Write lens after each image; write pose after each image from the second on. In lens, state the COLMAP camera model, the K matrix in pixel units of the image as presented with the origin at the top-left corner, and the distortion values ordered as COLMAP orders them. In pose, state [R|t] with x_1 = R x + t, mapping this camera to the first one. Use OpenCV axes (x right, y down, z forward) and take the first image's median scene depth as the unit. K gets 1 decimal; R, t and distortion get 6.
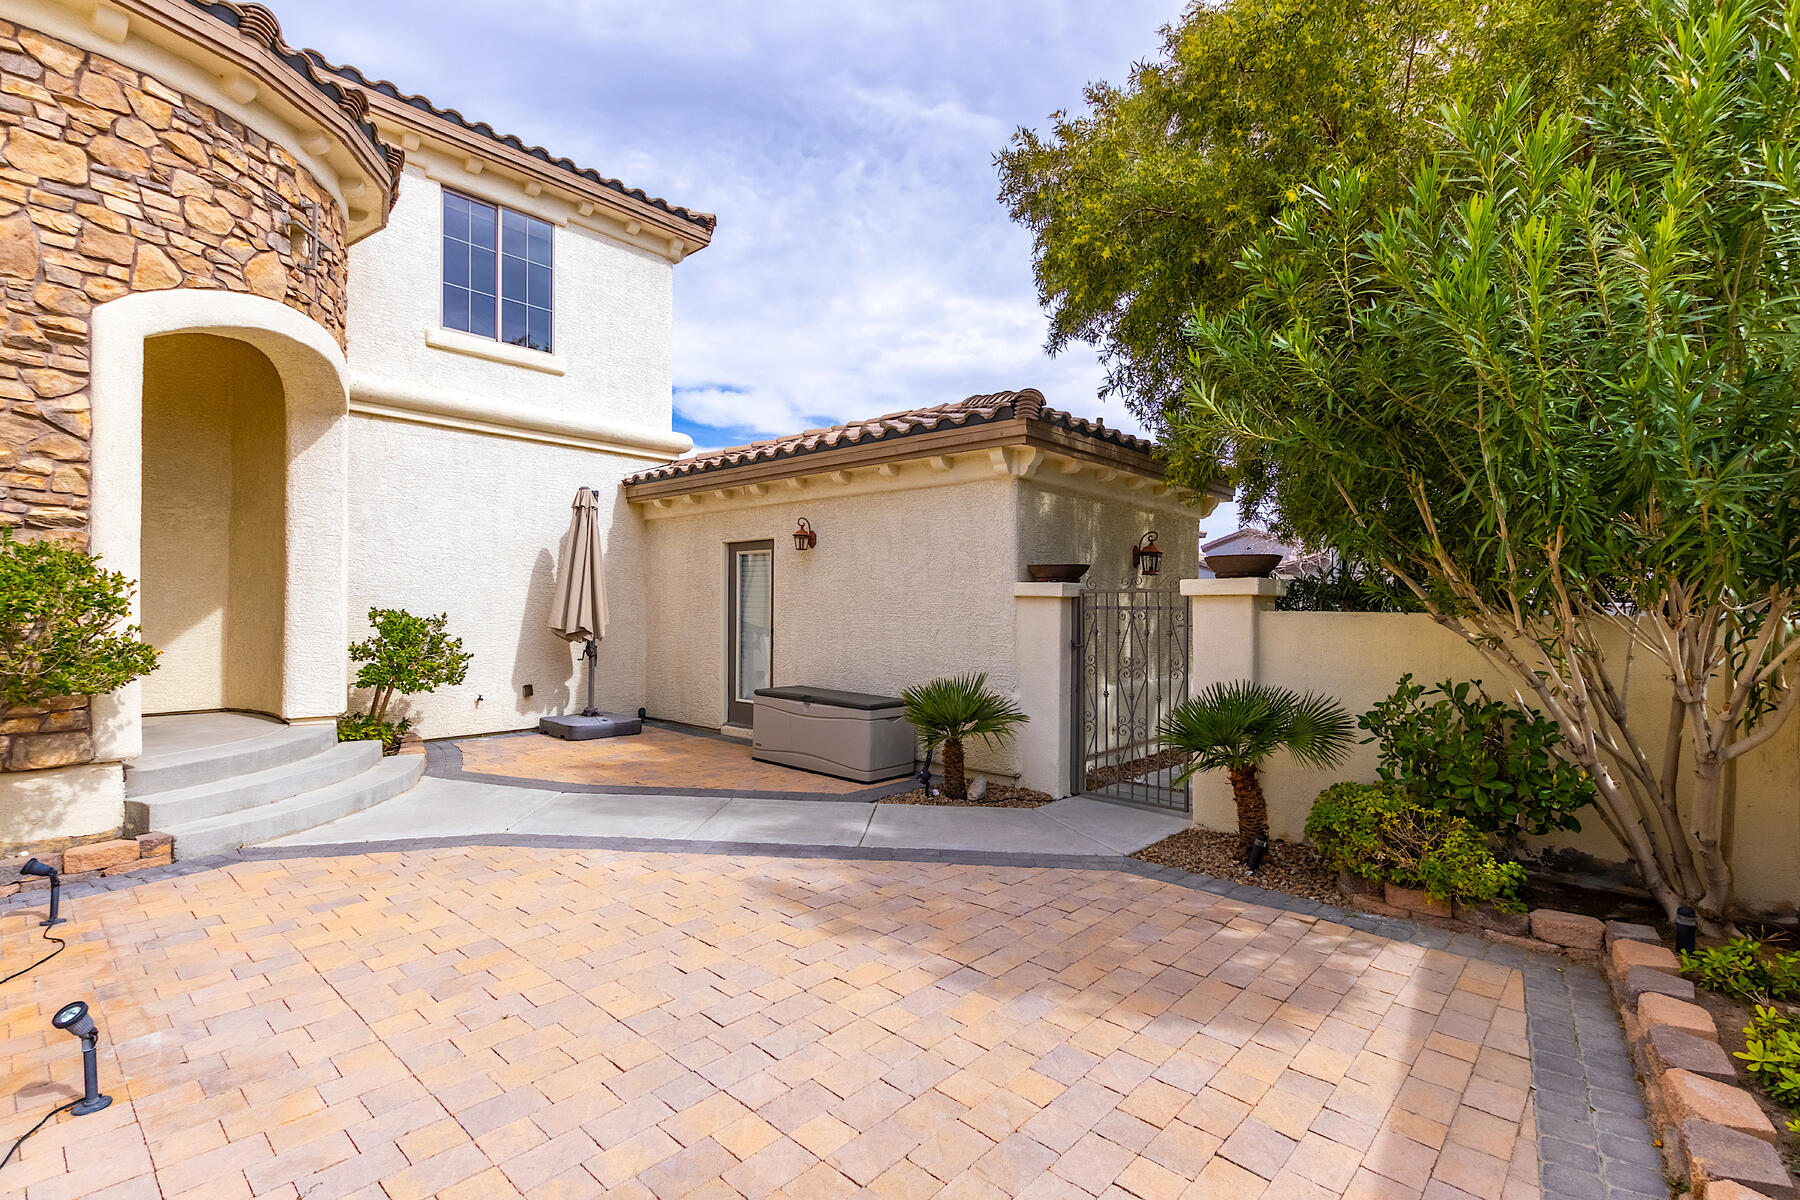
lens RADIAL K [[829.2, 0, 900.0], [0, 829.2, 600.0], [0, 0, 1]] dist [0.000787, 0.000254]
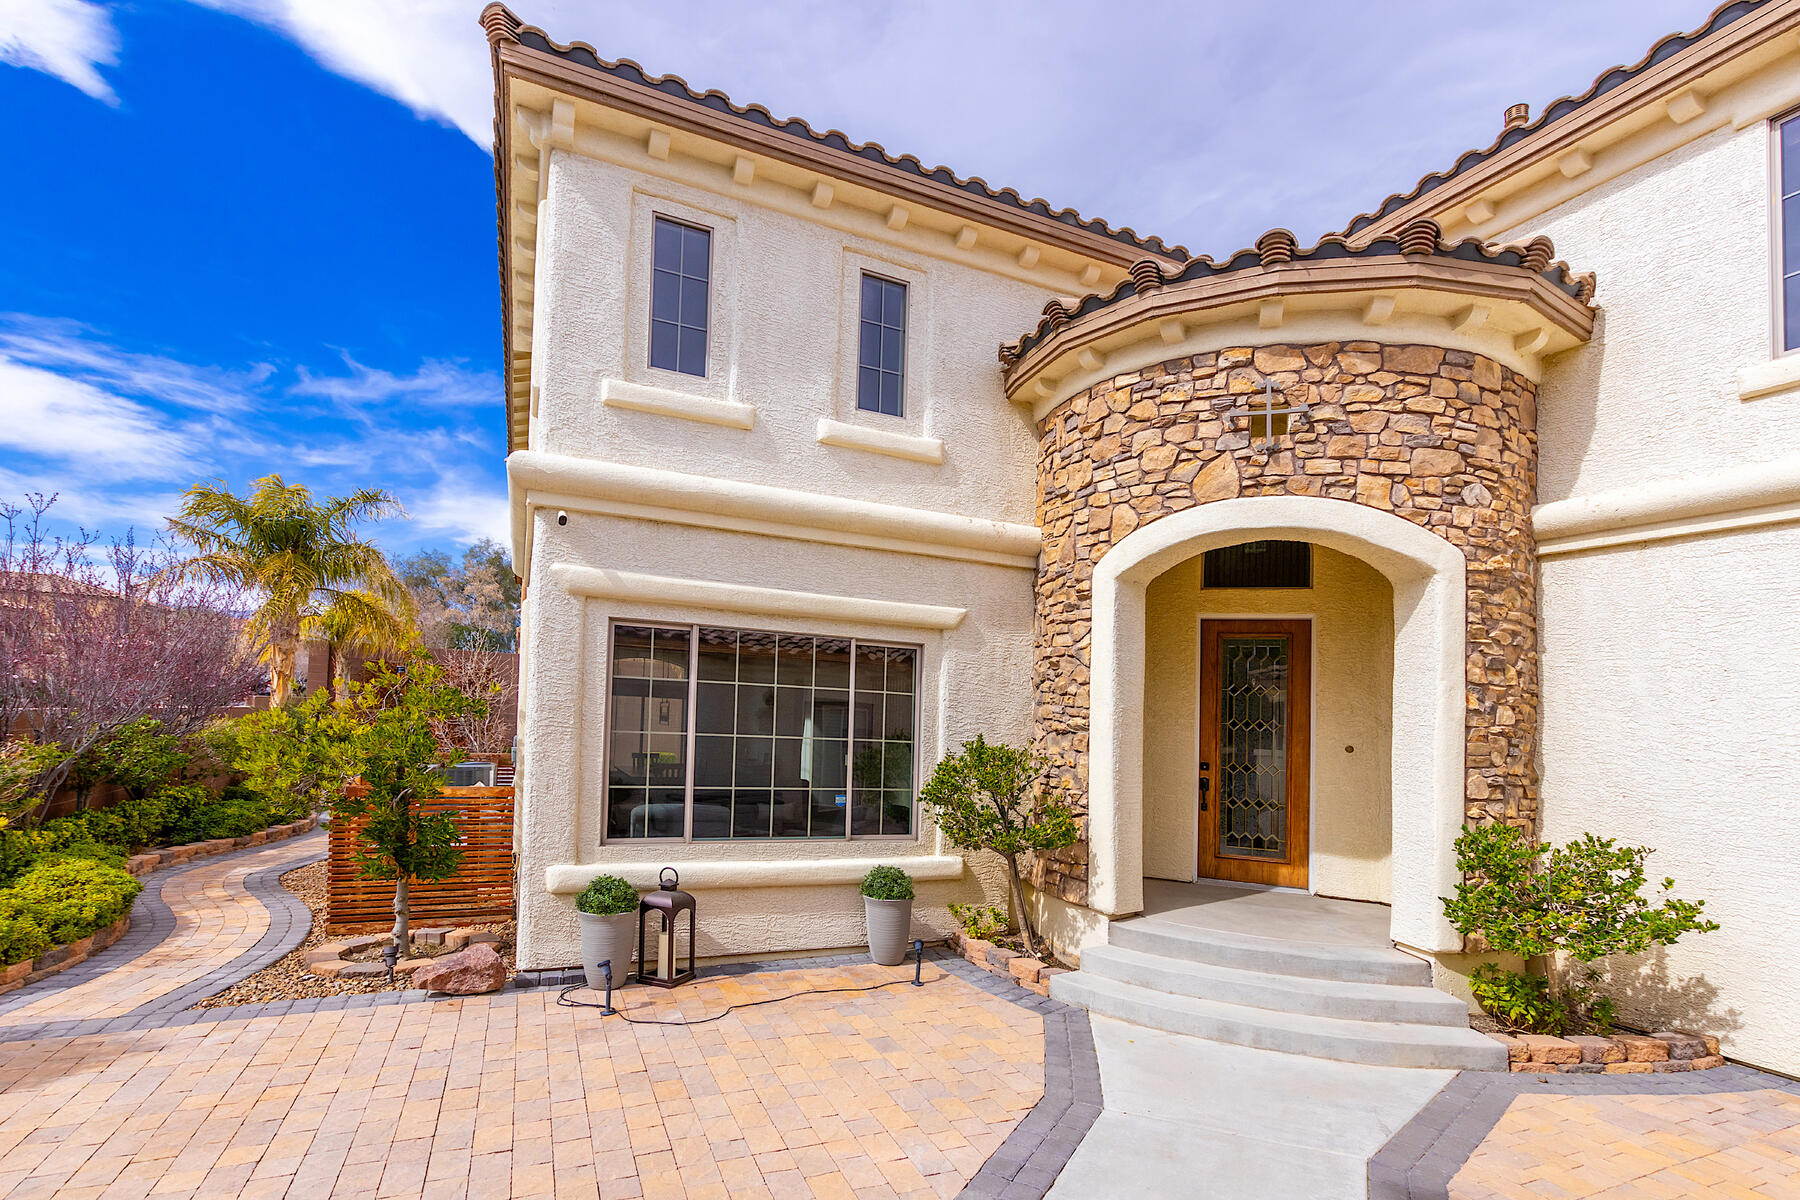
lens RADIAL K [[827.1, 0, 899.0], [0, 827.1, 697.2], [0, 0, 1]] dist [-0.000040, 0.000001]
pose [[-0.401231, -0.047335, -0.914753, 0.371365], [-0.041366, 0.998581, -0.033529, -0.082763], [0.915042, 0.024387, -0.402620, 1.229038]]
